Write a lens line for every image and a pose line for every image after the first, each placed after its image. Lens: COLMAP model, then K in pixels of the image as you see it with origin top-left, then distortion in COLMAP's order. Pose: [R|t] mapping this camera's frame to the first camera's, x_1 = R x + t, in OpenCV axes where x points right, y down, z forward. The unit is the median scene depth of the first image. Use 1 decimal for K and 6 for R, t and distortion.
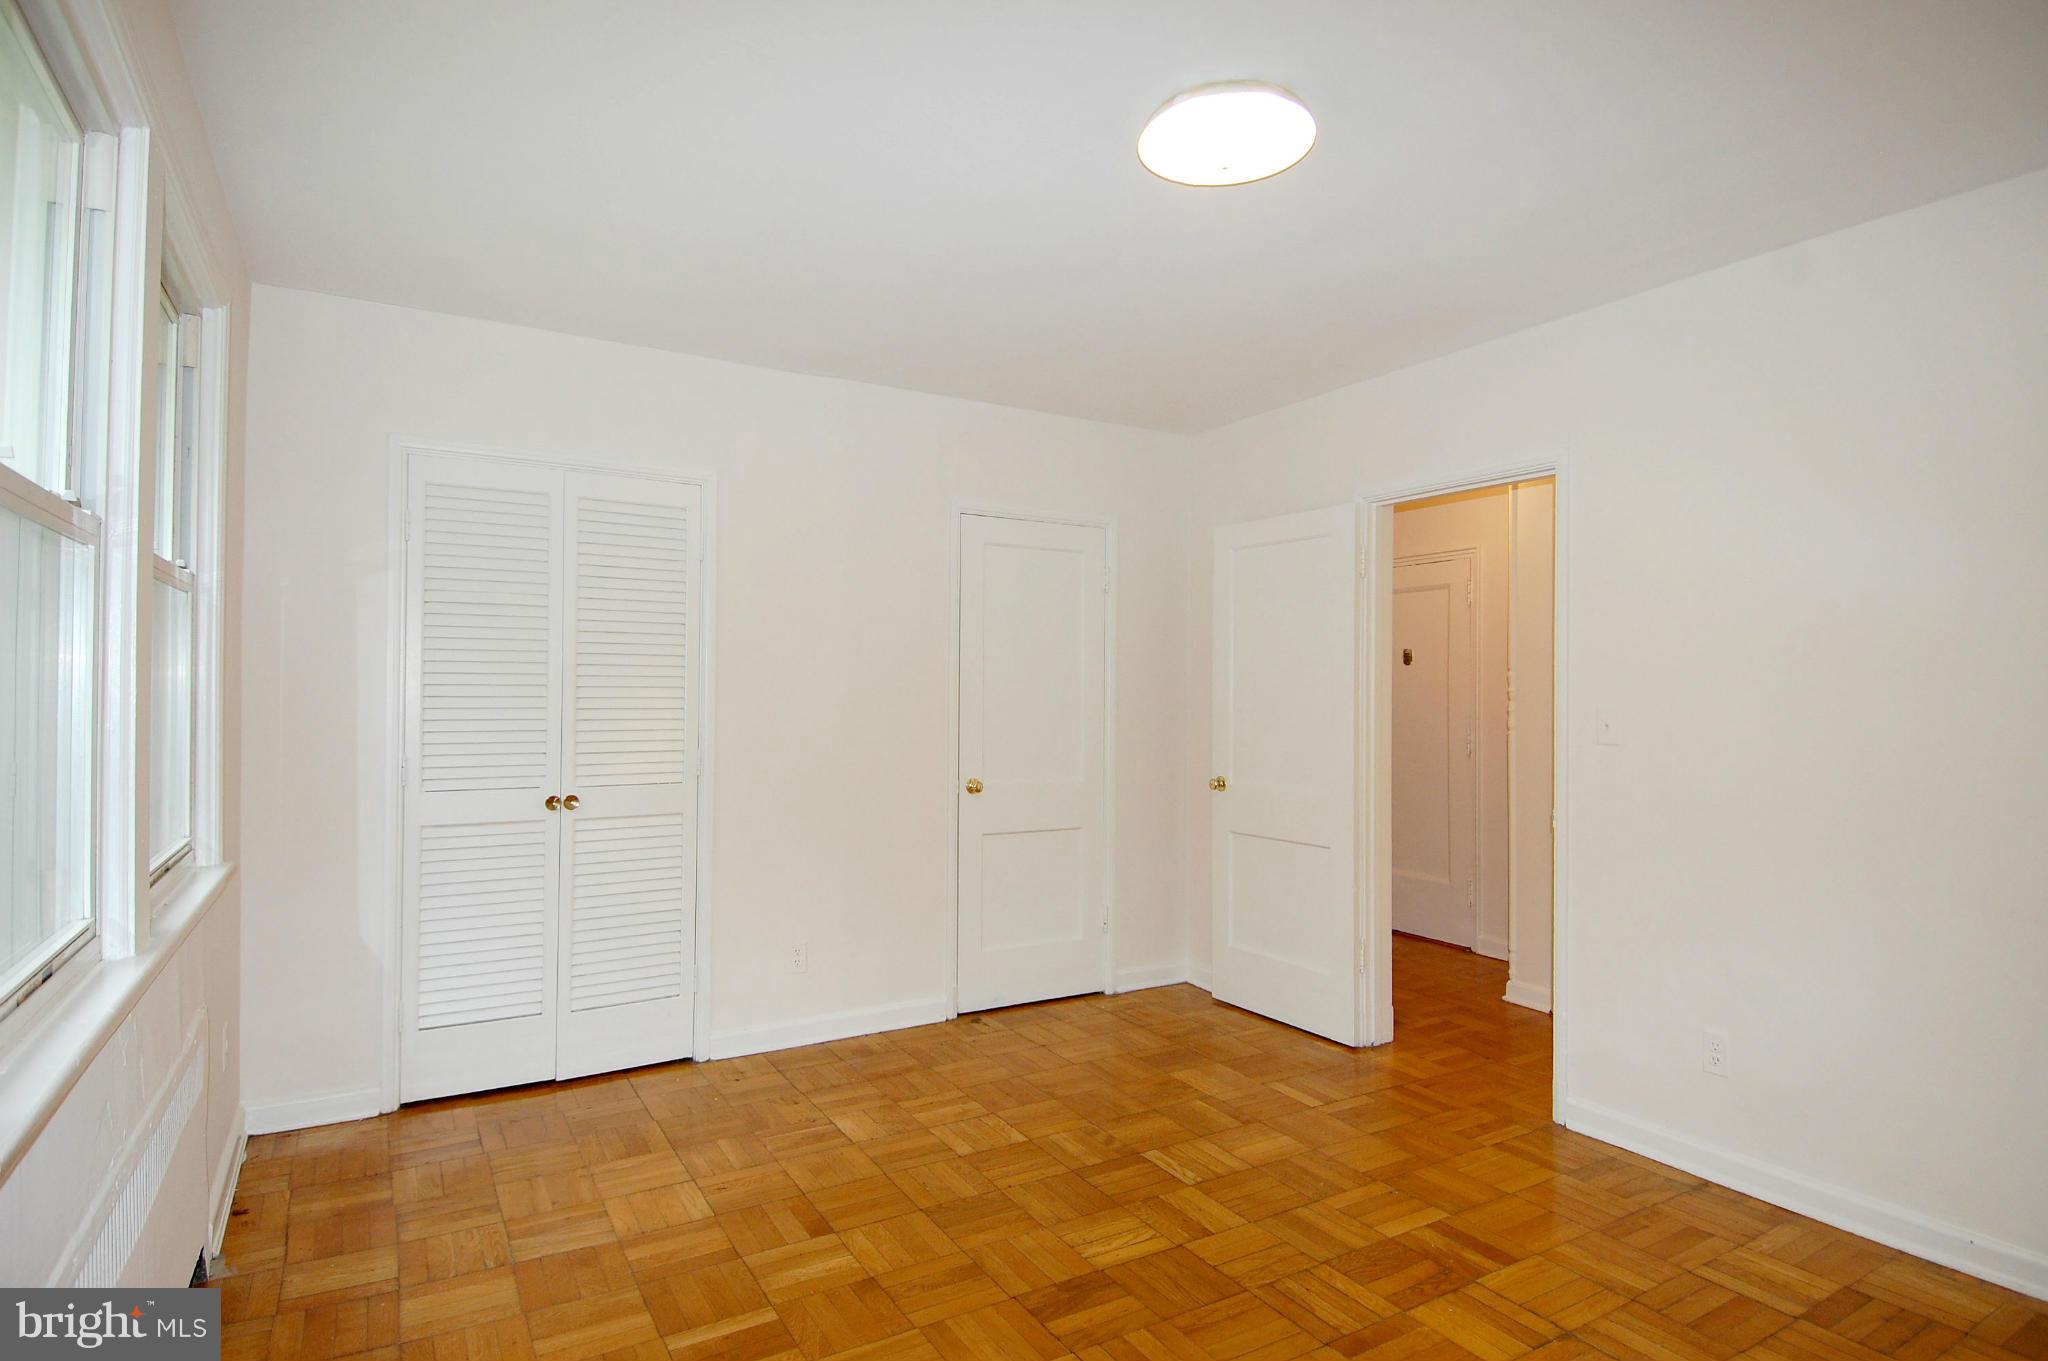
lens RADIAL K [[1069.2, 0, 1025.3], [0, 1069.2, 675.3], [0, 0, 1]] dist [0.031412, -0.040645]
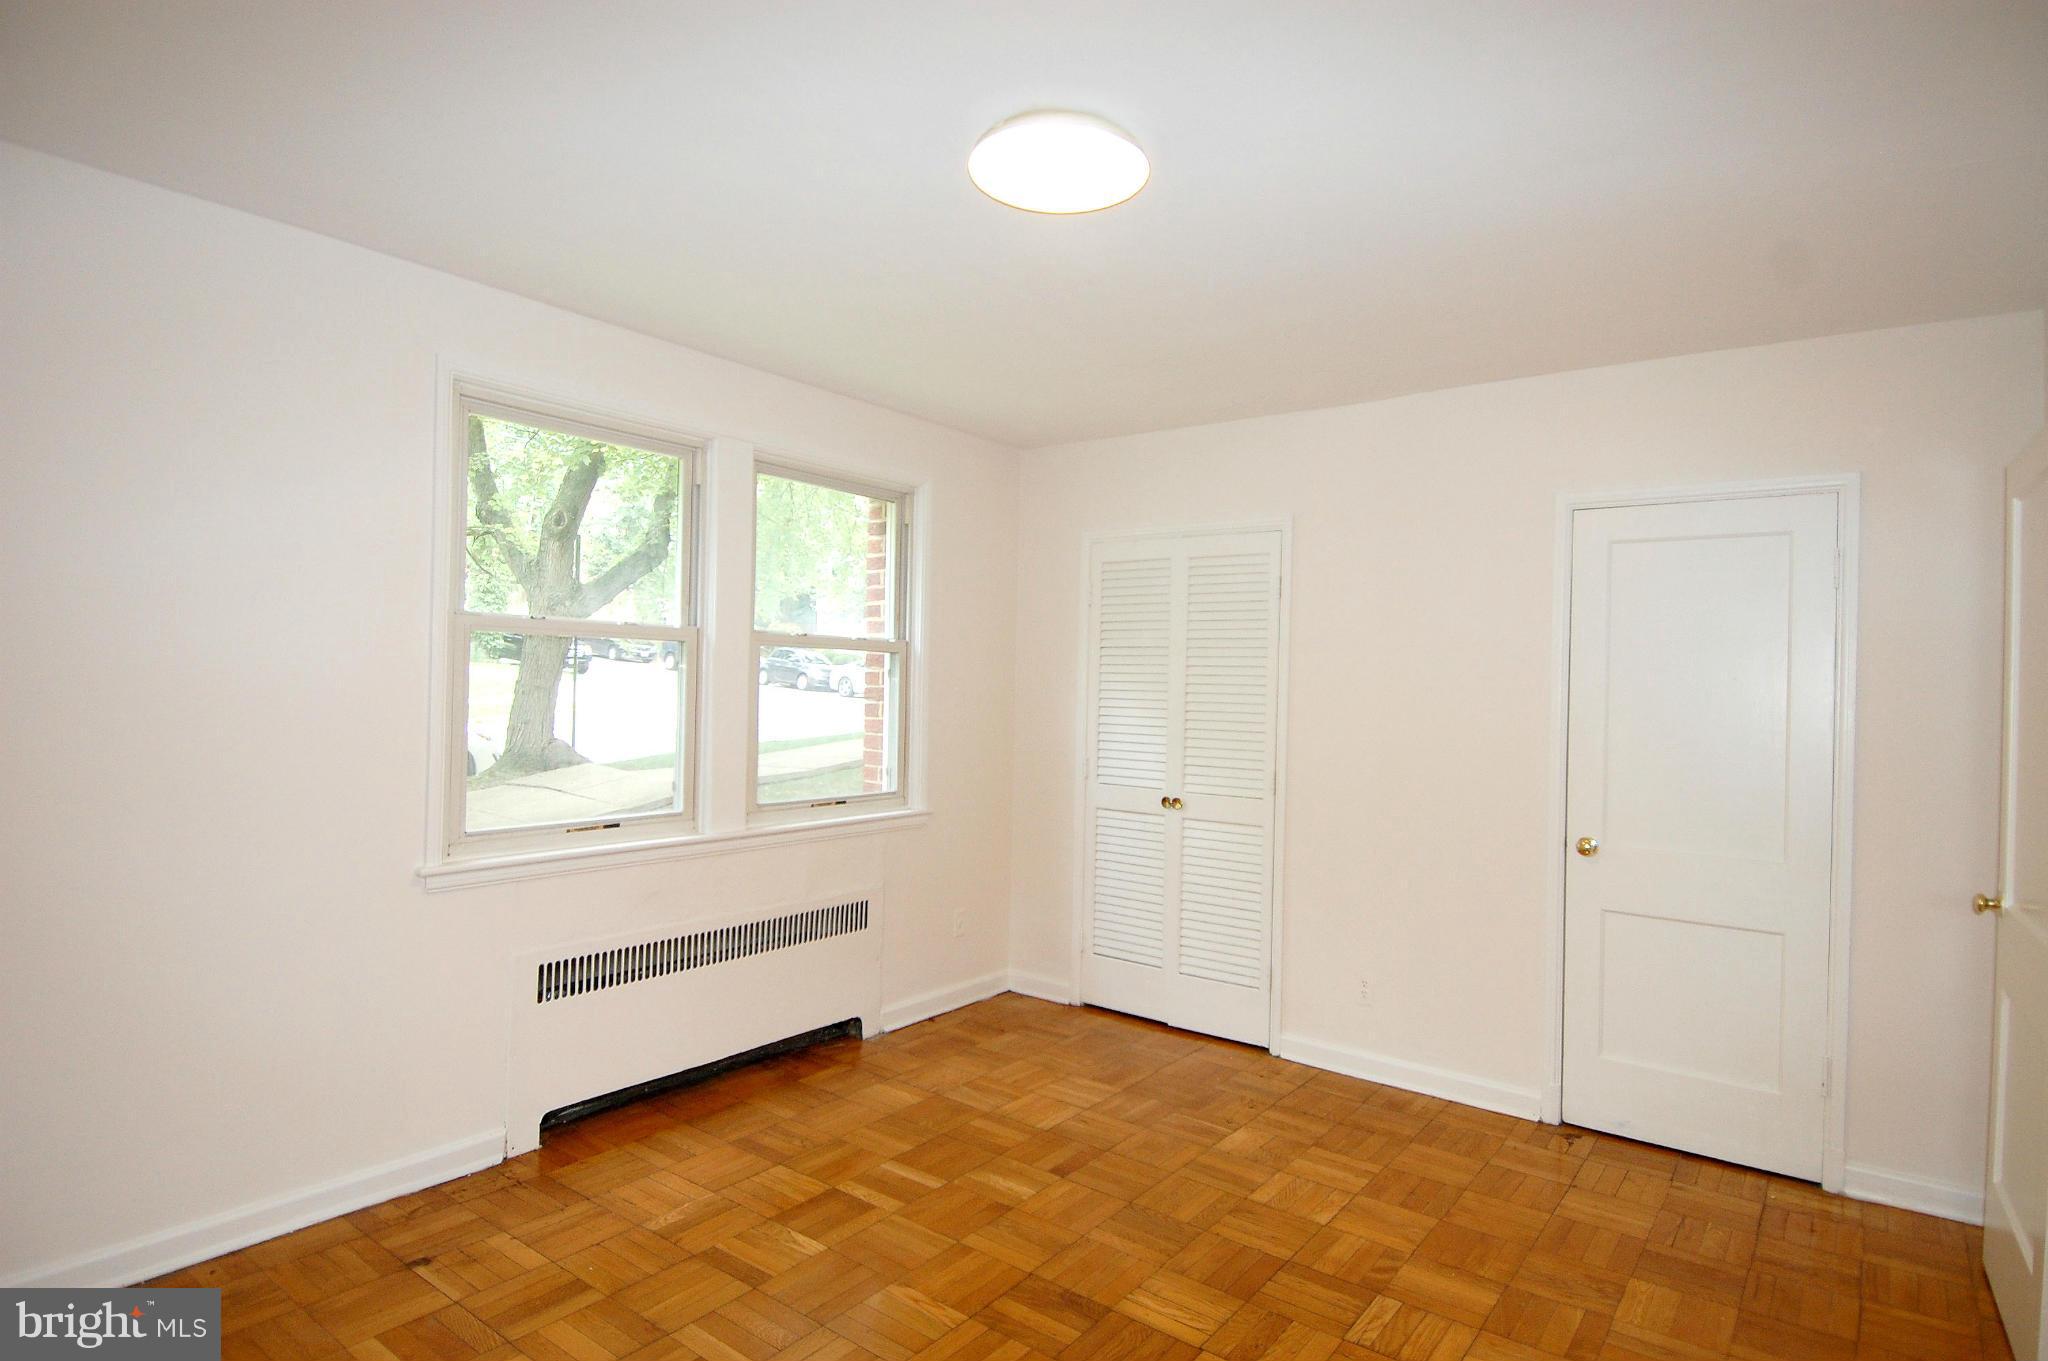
lens RADIAL K [[1069.2, 0, 1027.1], [0, 1069.2, 671.5], [0, 0, 1]] dist [0.031412, -0.040645]
pose [[0.376785, -0.009351, -0.926254, 0.726258], [-0.007329, 0.999888, -0.013076, -0.018886], [0.926272, 0.011715, 0.376674, 0.407077]]
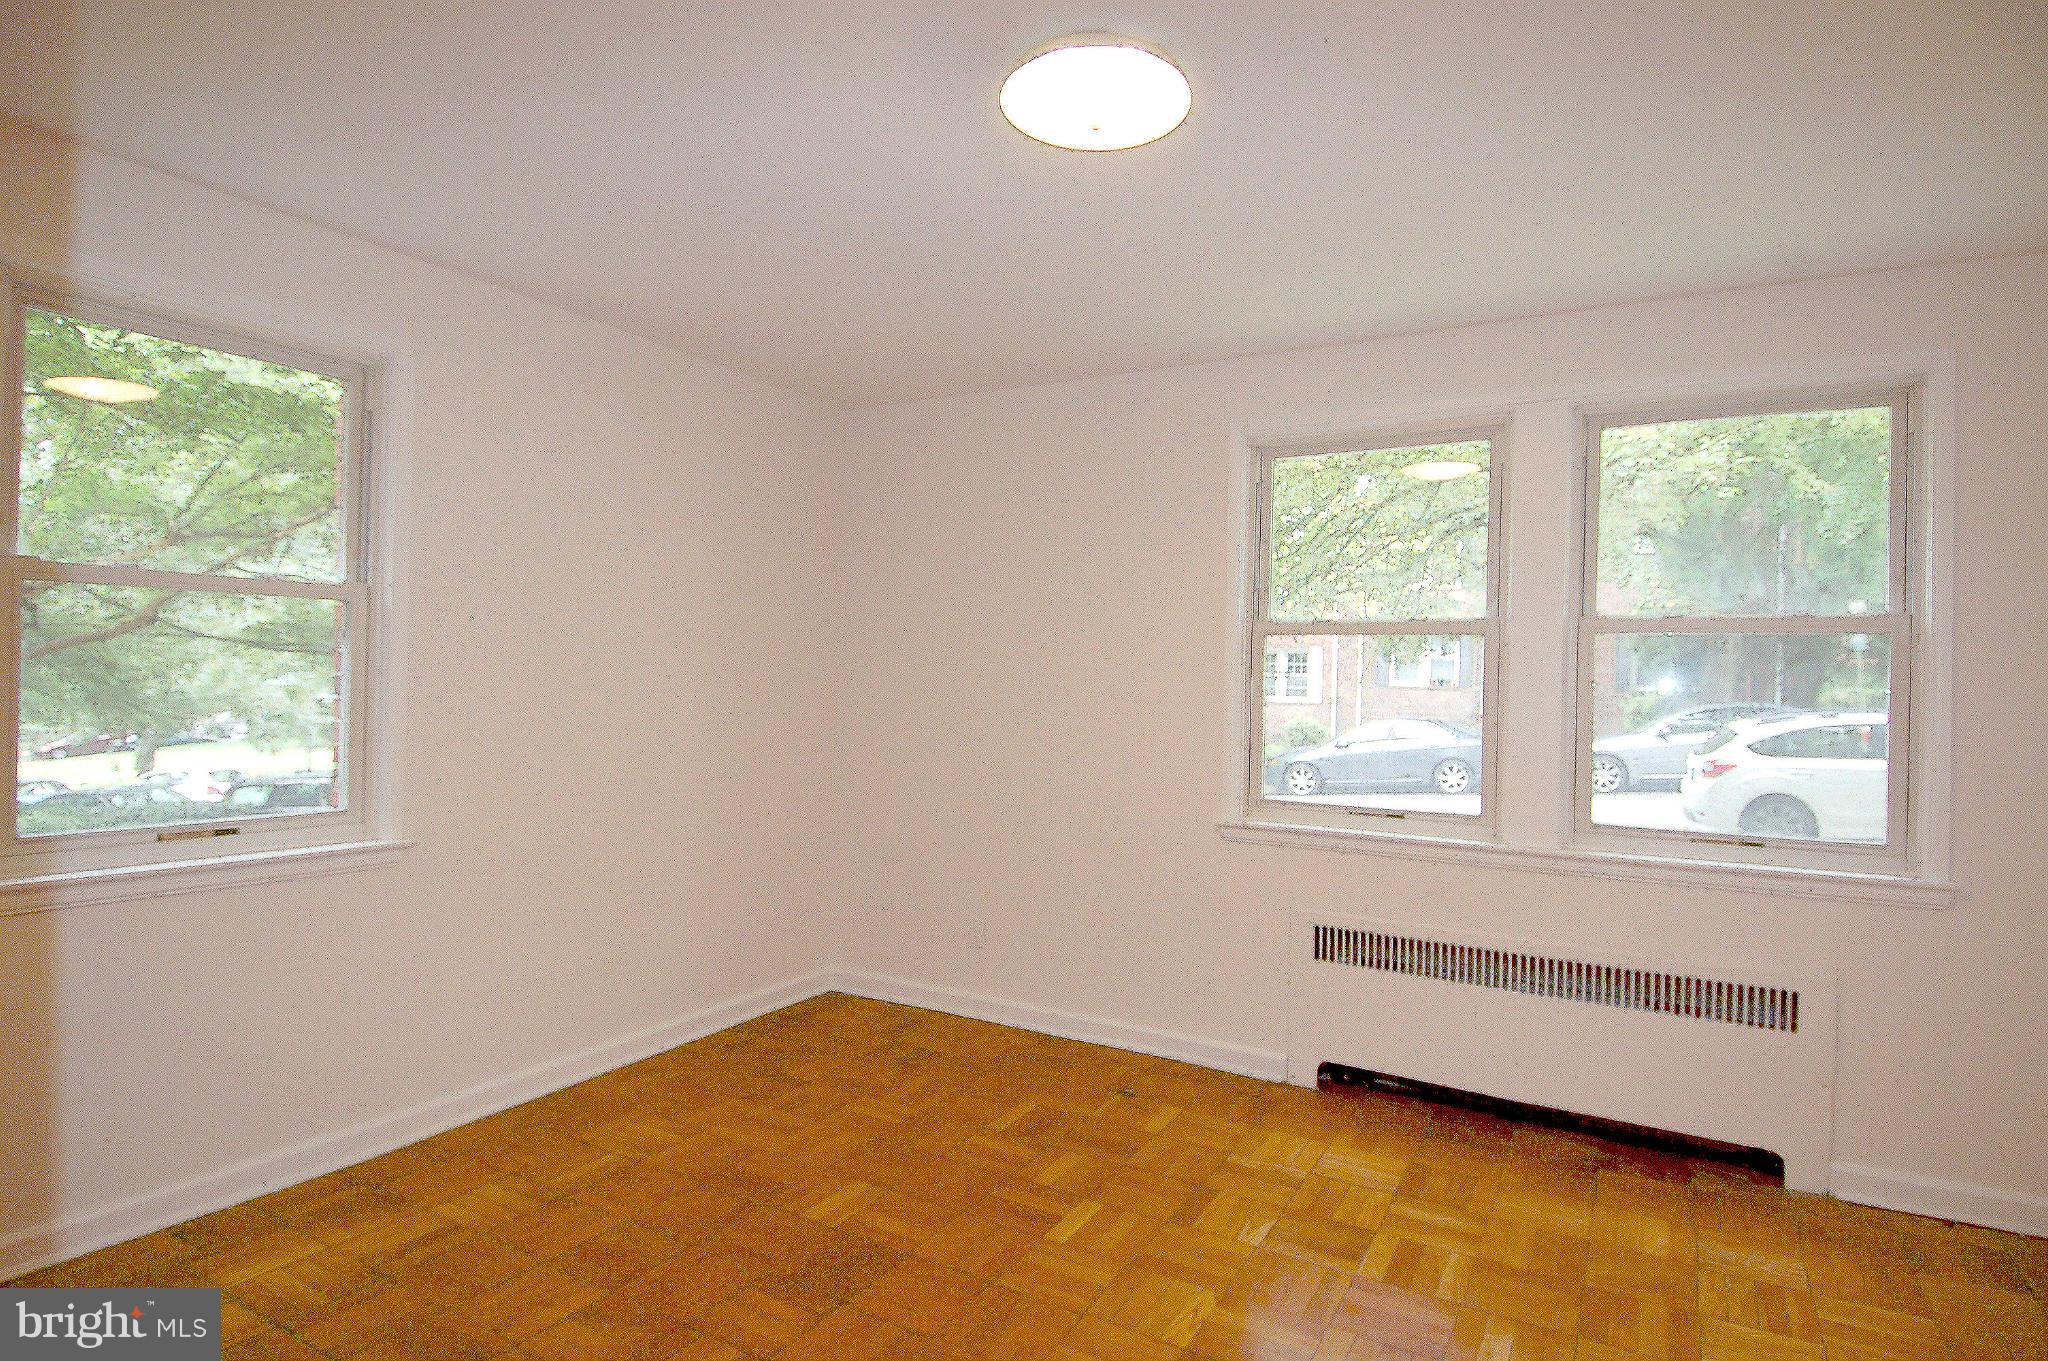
lens RADIAL K [[1056.5, 0, 1042.6], [0, 1056.5, 679.9], [0, 0, 1]] dist [0.010826, -0.015162]
pose [[-0.865485, -0.024815, -0.500320, 0.446811], [-0.018214, 0.999671, -0.018075, 0.008456], [0.500604, -0.006531, -0.865652, 1.178185]]
